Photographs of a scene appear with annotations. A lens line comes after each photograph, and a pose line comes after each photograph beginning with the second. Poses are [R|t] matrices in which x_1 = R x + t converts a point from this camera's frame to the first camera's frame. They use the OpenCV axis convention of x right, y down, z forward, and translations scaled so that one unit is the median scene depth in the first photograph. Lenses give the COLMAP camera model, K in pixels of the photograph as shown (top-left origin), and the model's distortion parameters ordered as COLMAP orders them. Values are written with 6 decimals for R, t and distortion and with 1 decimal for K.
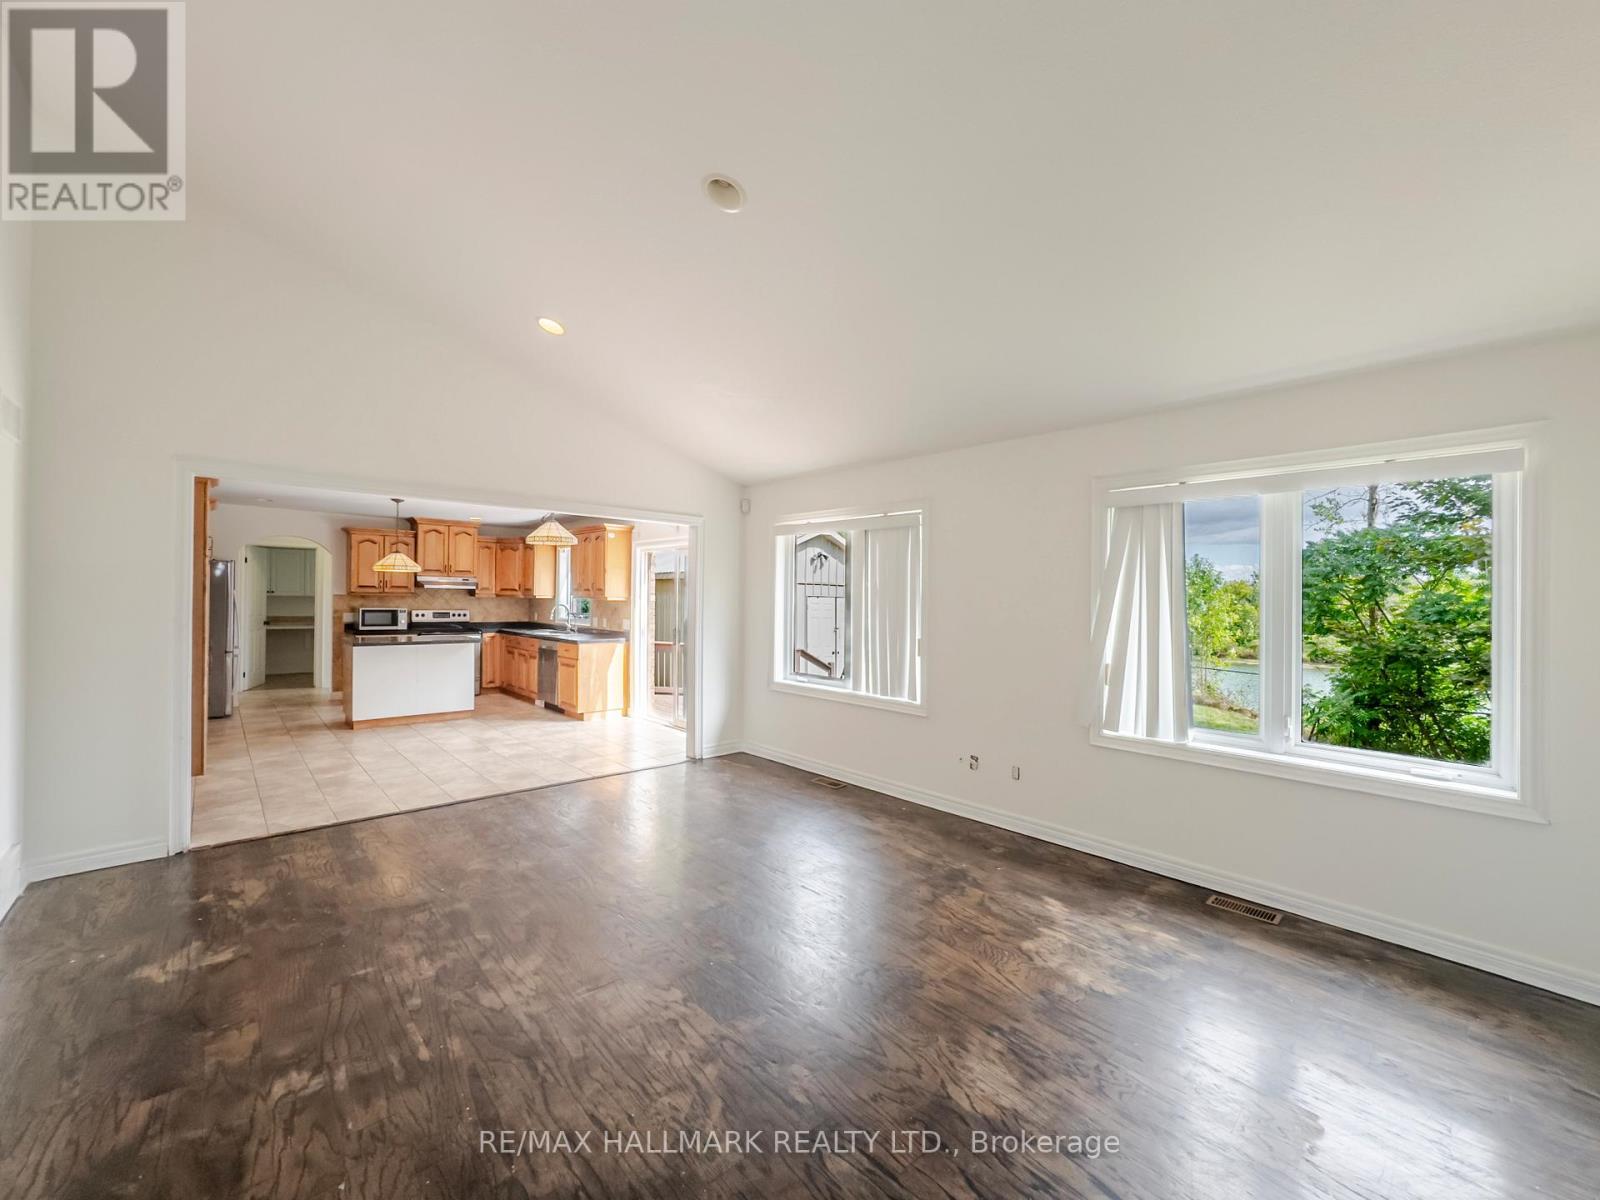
lens RADIAL K [[662.1, 0, 783.8], [0, 662.1, 607.4], [0, 0, 1]] dist [0.004749, 0.002408]
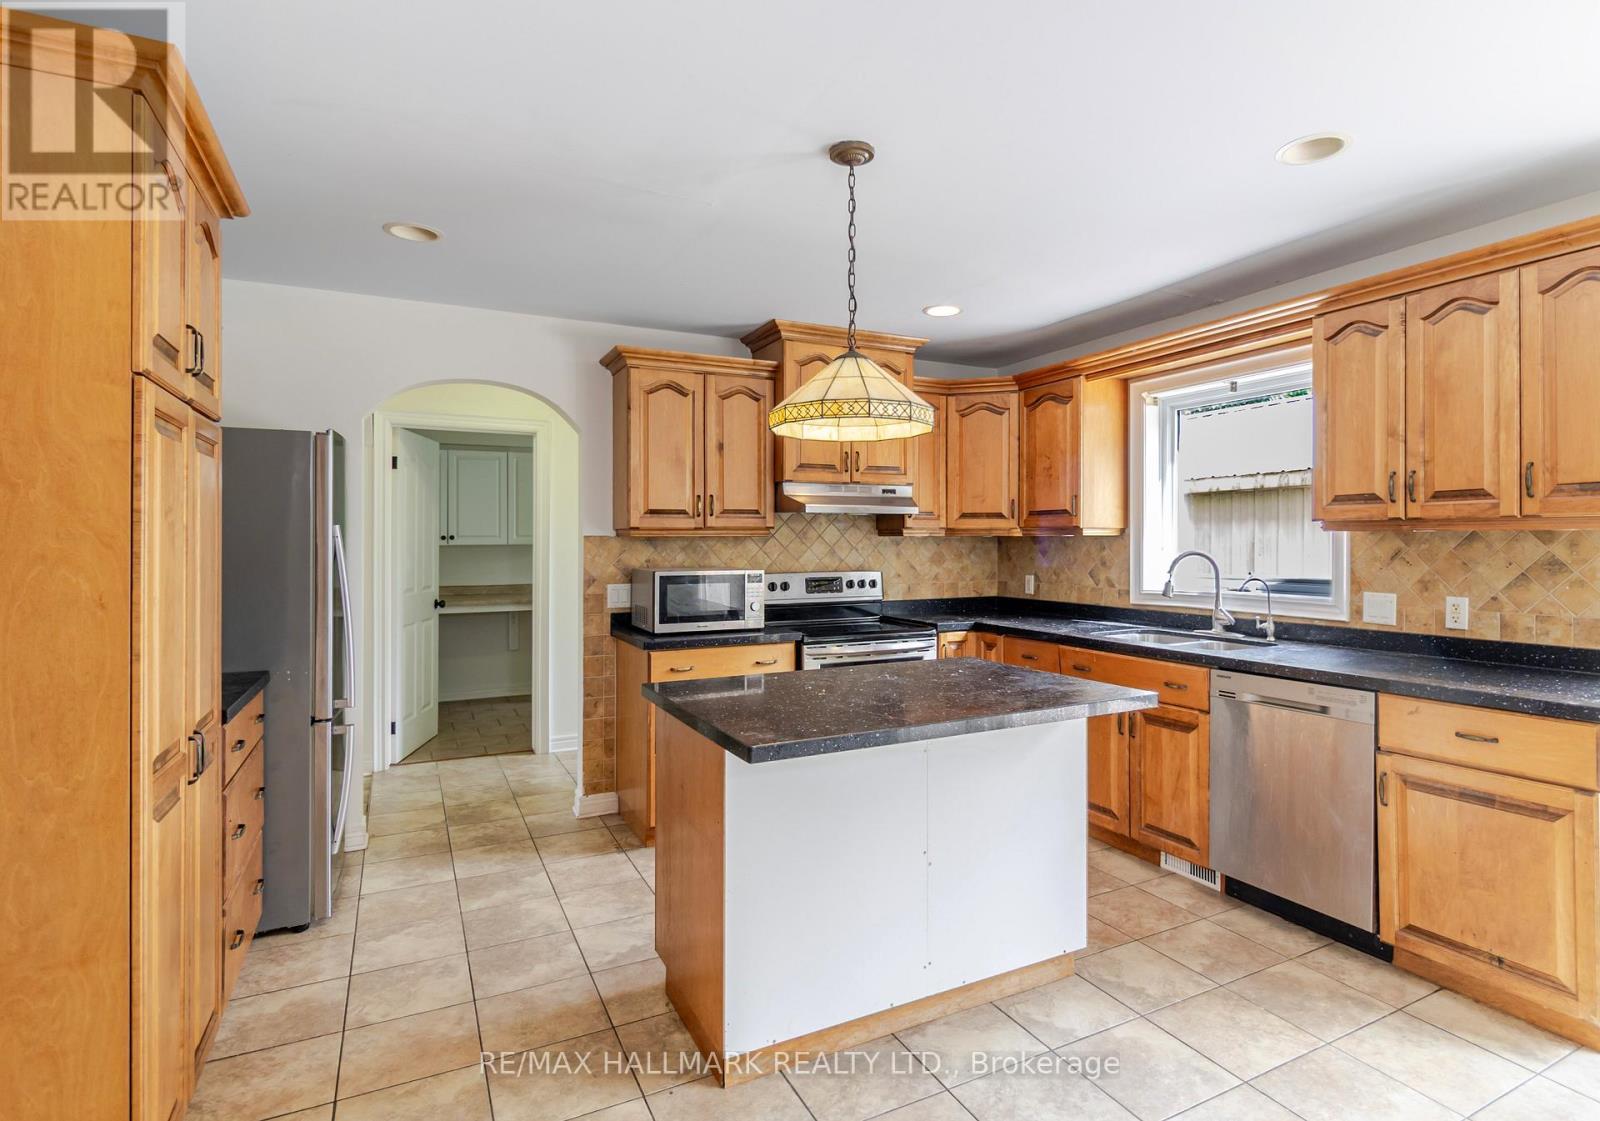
lens RADIAL K [[856.0, 0, 855.3], [0, 856.0, 536.5], [0, 0, 1]] dist [-0.003160, -0.003051]
pose [[0.974144, -0.022671, -0.224789, -0.471199], [0.017908, 0.999570, -0.023206, -0.005752], [0.225219, 0.018581, 0.974131, 0.631387]]
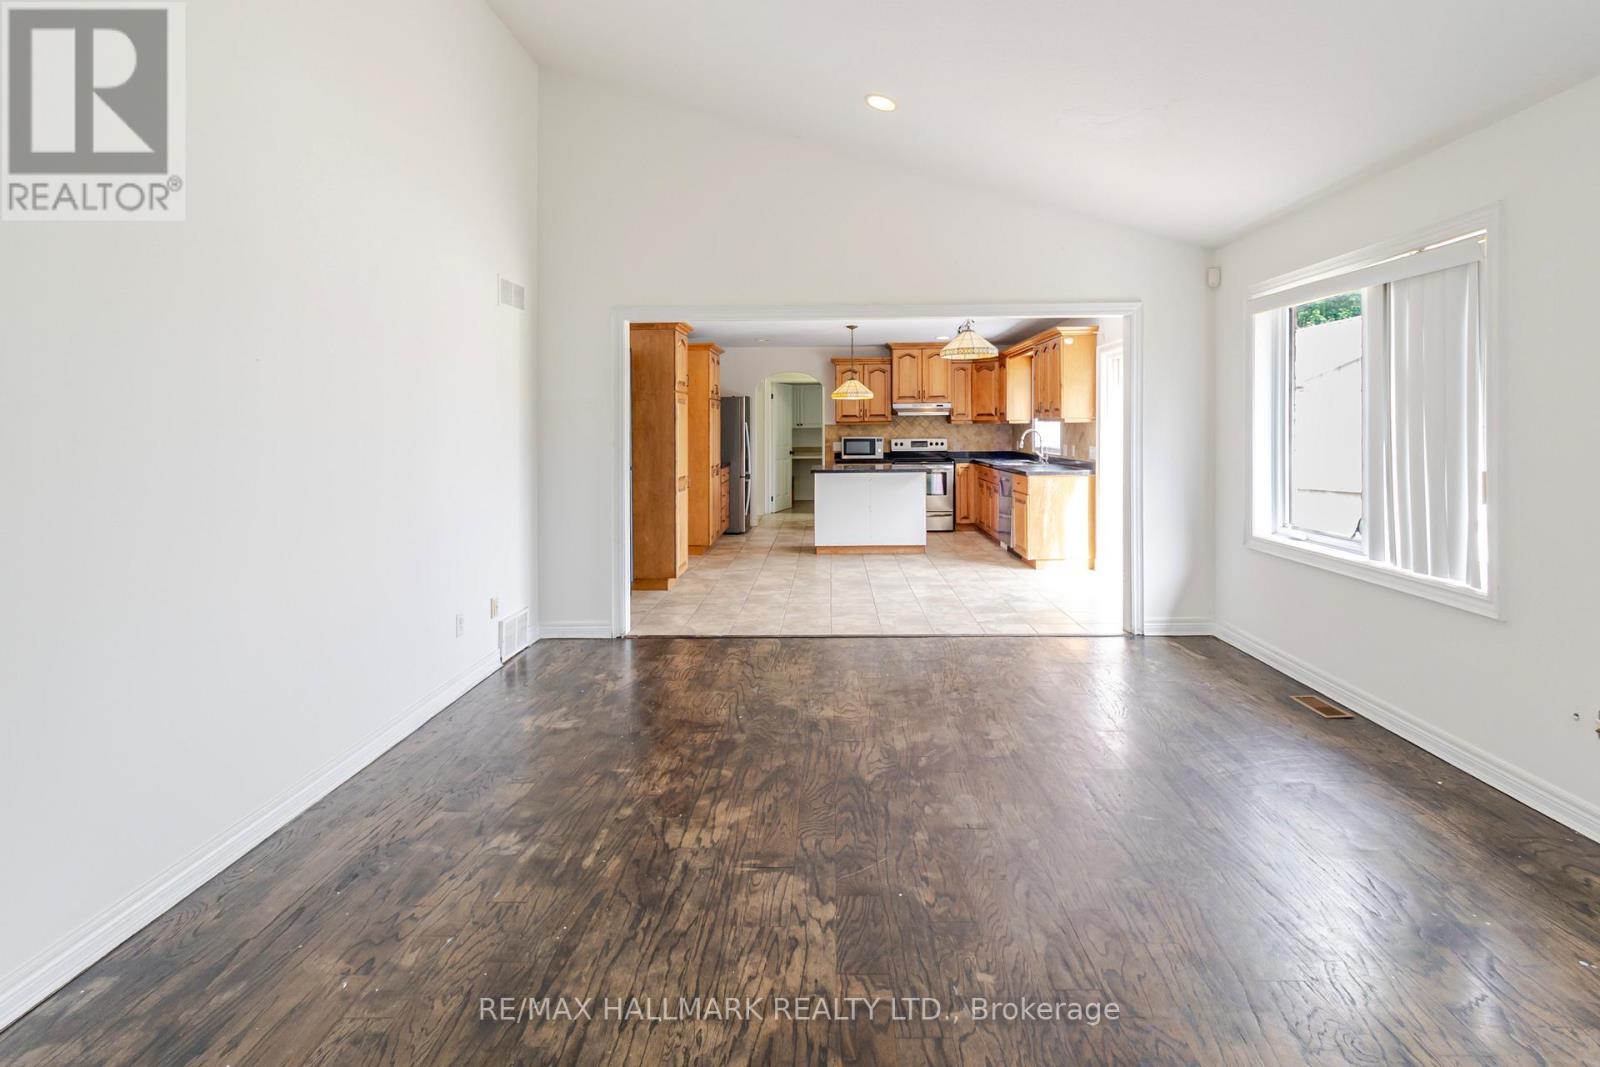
lens RADIAL K [[766.9, 0, 794.9], [0, 766.9, 439.8], [0, 0, 1]] dist [-0.007453, 0.001084]
pose [[0.725402, -0.011217, -0.688234, 0.132560], [0.010696, 0.999930, -0.005024, 0.011295], [0.688243, -0.003717, 0.725471, 0.101868]]
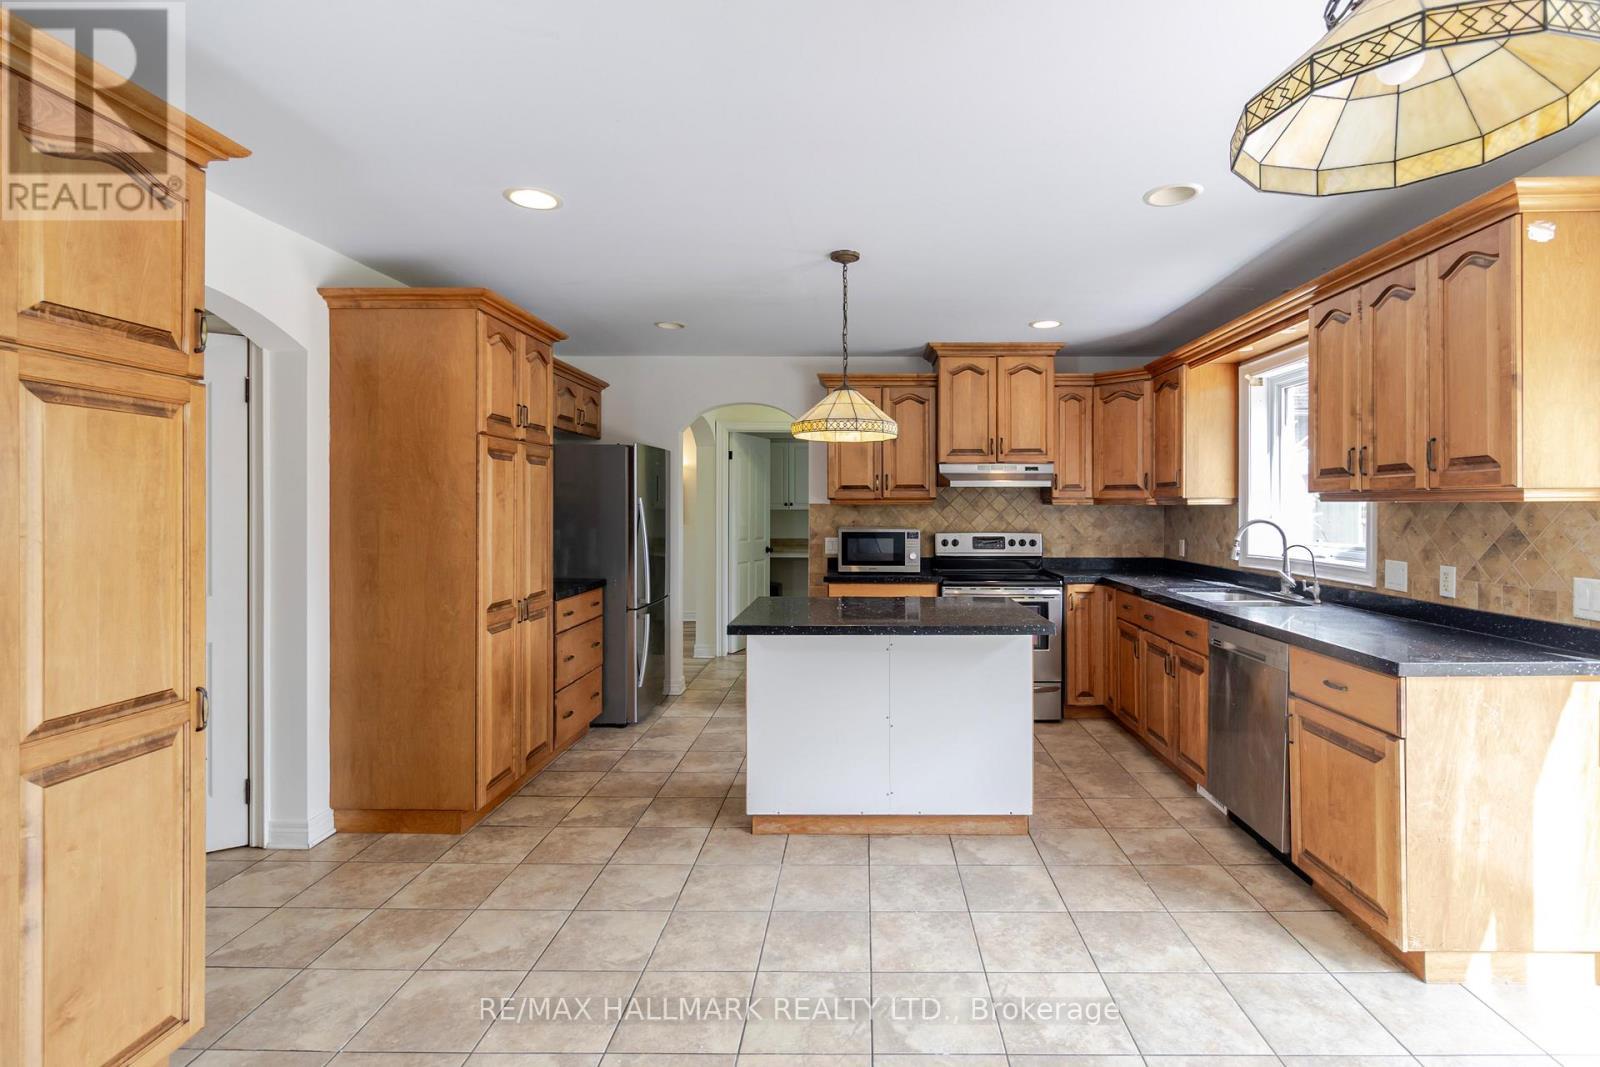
lens RADIAL K [[766.9, 0, 844.6], [0, 766.9, 507.0], [0, 0, 1]] dist [-0.007453, 0.001084]
pose [[0.742118, -0.017309, -0.670045, -0.260511], [0.002634, 0.999734, -0.022909, -0.002596], [0.670264, 0.015237, 0.741967, 0.616387]]
